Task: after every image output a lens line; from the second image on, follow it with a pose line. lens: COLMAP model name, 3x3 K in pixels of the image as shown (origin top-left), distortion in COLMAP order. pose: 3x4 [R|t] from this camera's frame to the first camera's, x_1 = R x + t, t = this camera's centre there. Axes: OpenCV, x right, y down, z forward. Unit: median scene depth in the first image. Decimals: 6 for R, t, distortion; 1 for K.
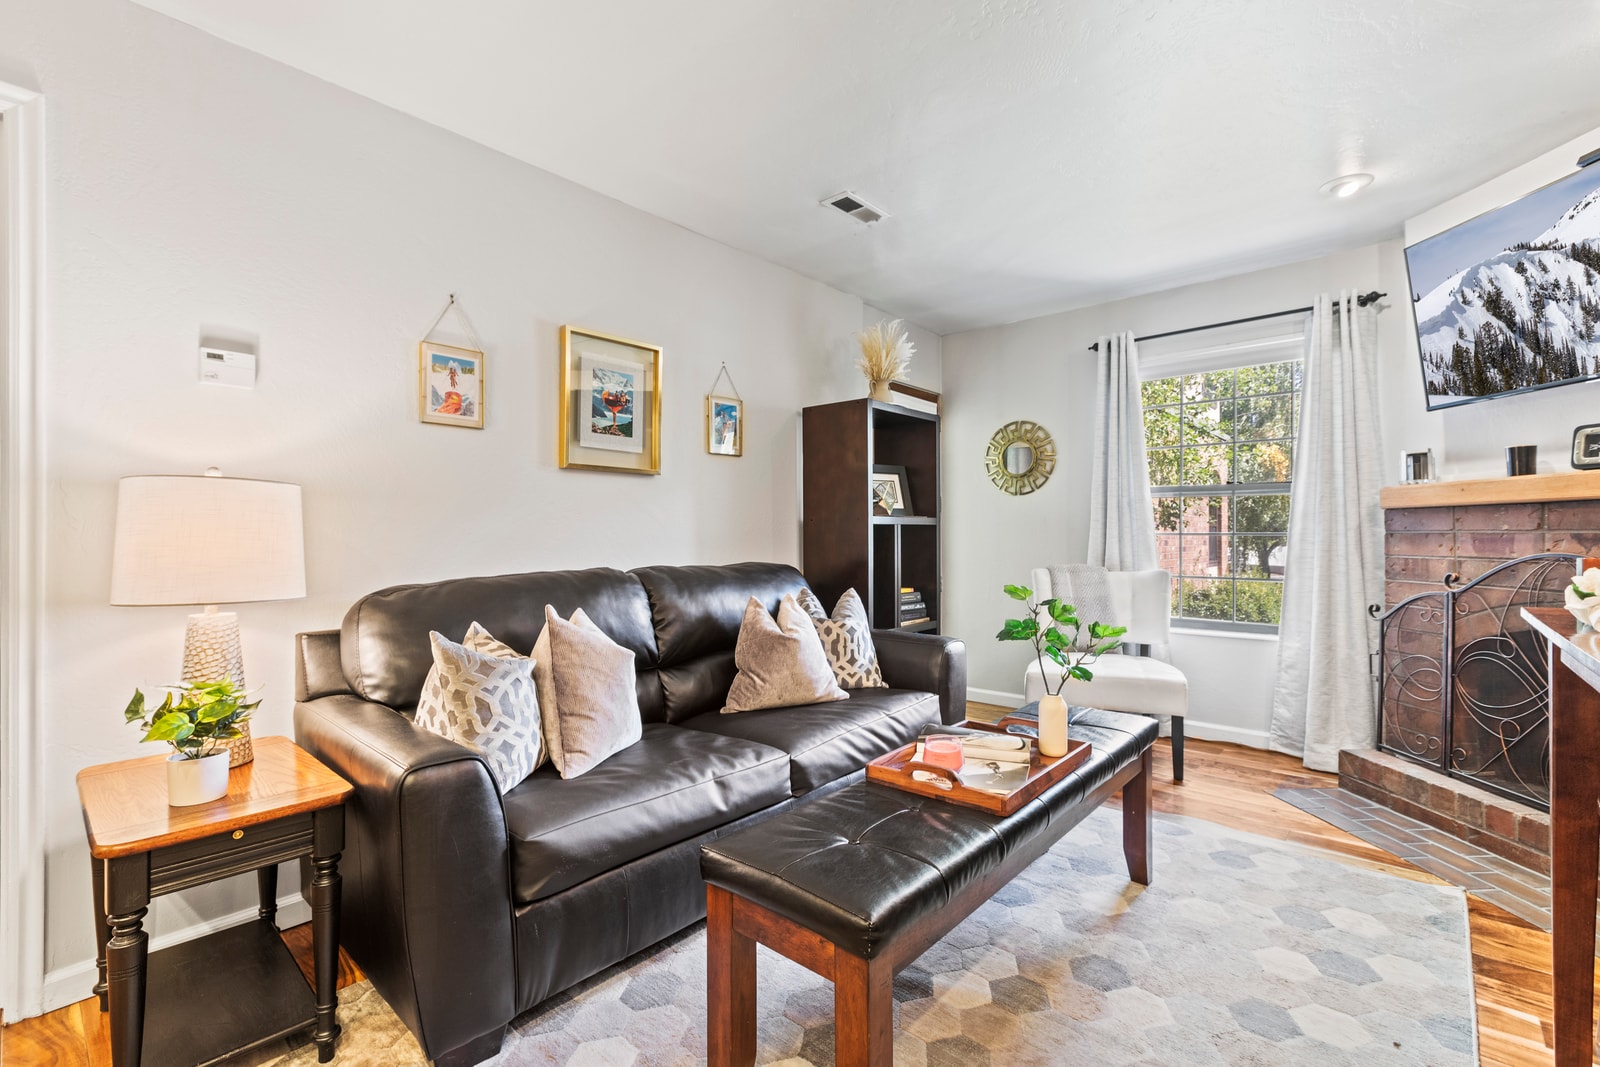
lens RADIAL K [[718.5, 0, 800.0], [0, 718.5, 533.5], [0, 0, 1]] dist [0.003971, 0.001057]
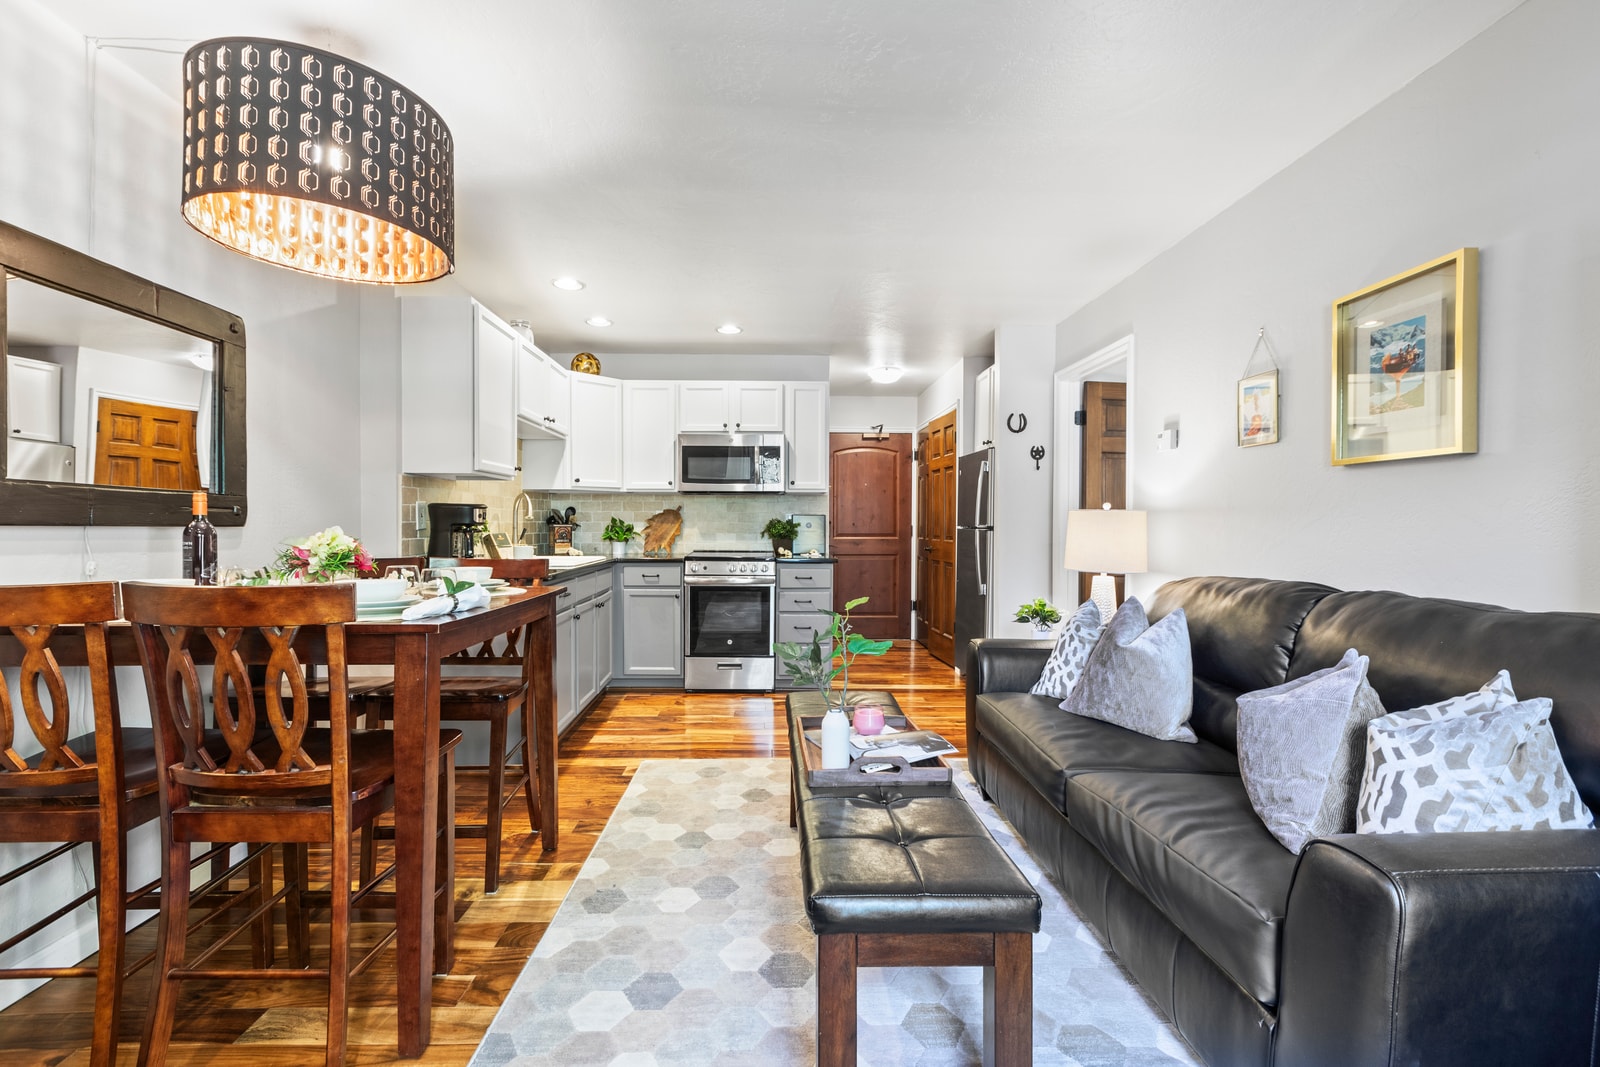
lens RADIAL K [[718.5, 0, 800.0], [0, 718.5, 533.5], [0, 0, 1]] dist [0.003971, 0.001057]
pose [[-0.716472, 0.007473, -0.697576, 0.733126], [-0.002385, 0.999911, 0.013161, -0.018986], [0.697612, 0.011093, -0.716390, 1.153997]]
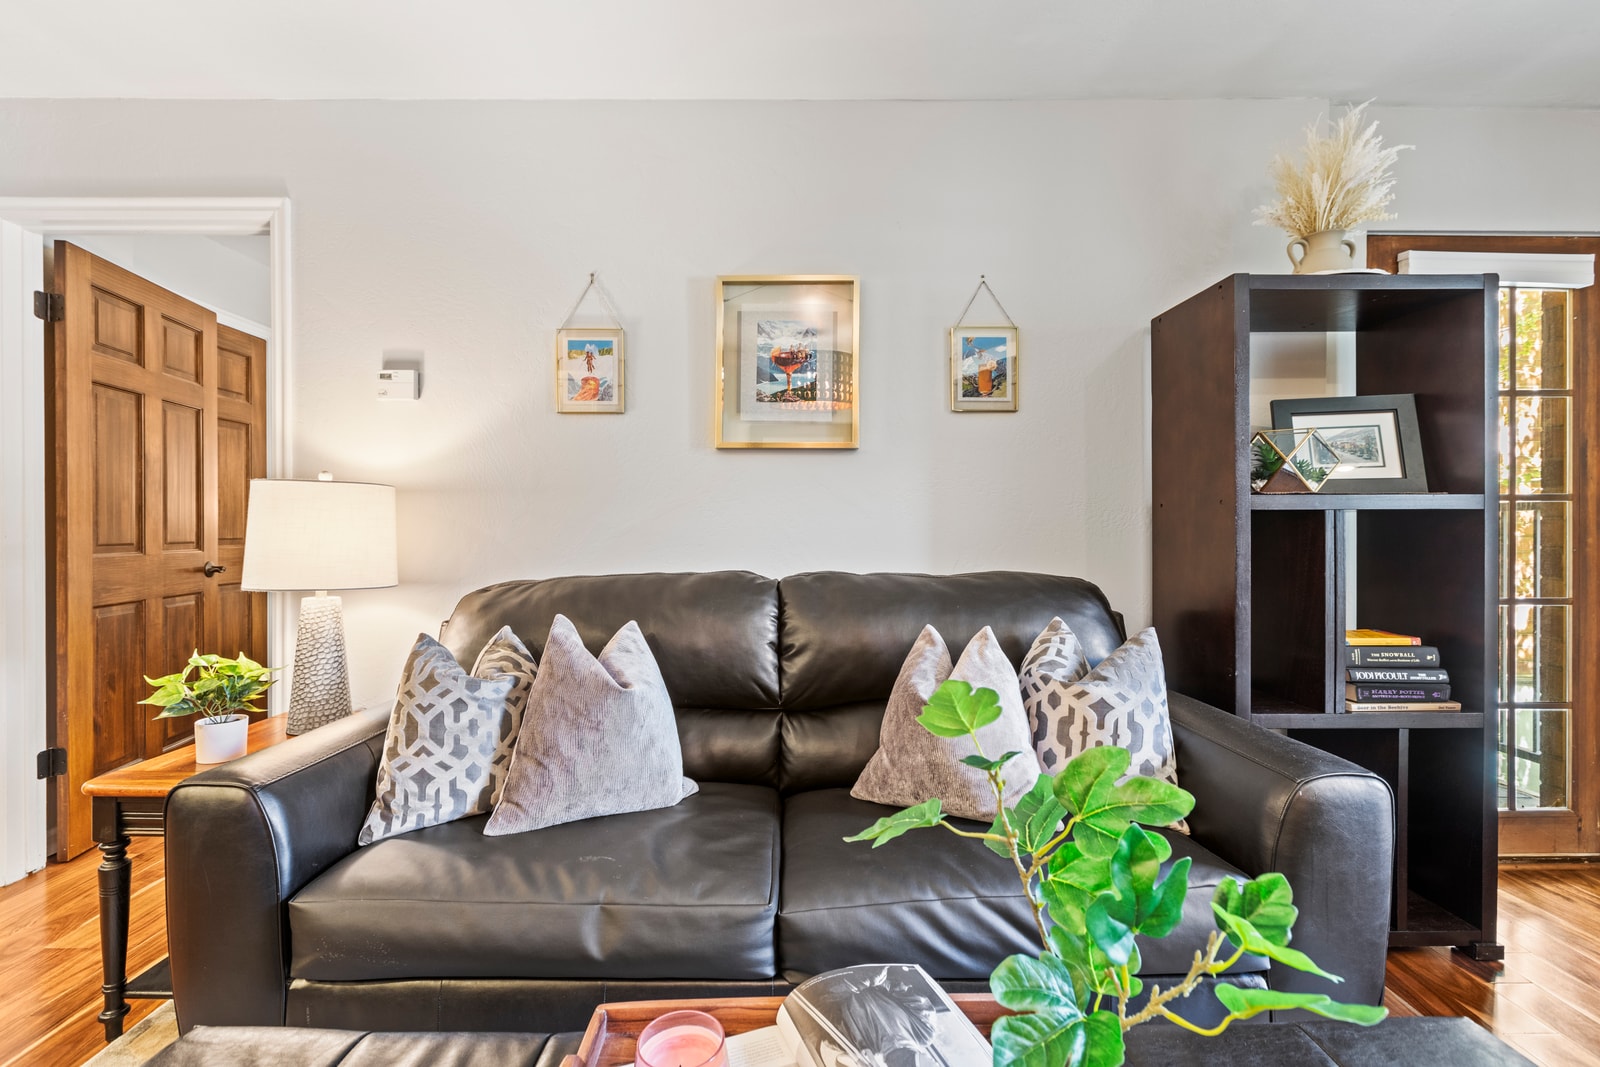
lens RADIAL K [[718.5, 0, 800.0], [0, 718.5, 533.5], [0, 0, 1]] dist [0.003971, 0.001057]
pose [[0.664261, 0.008708, -0.747450, 0.353880], [0.001205, 0.999918, 0.012721, -0.003604], [0.747499, -0.009350, 0.664197, 0.508414]]
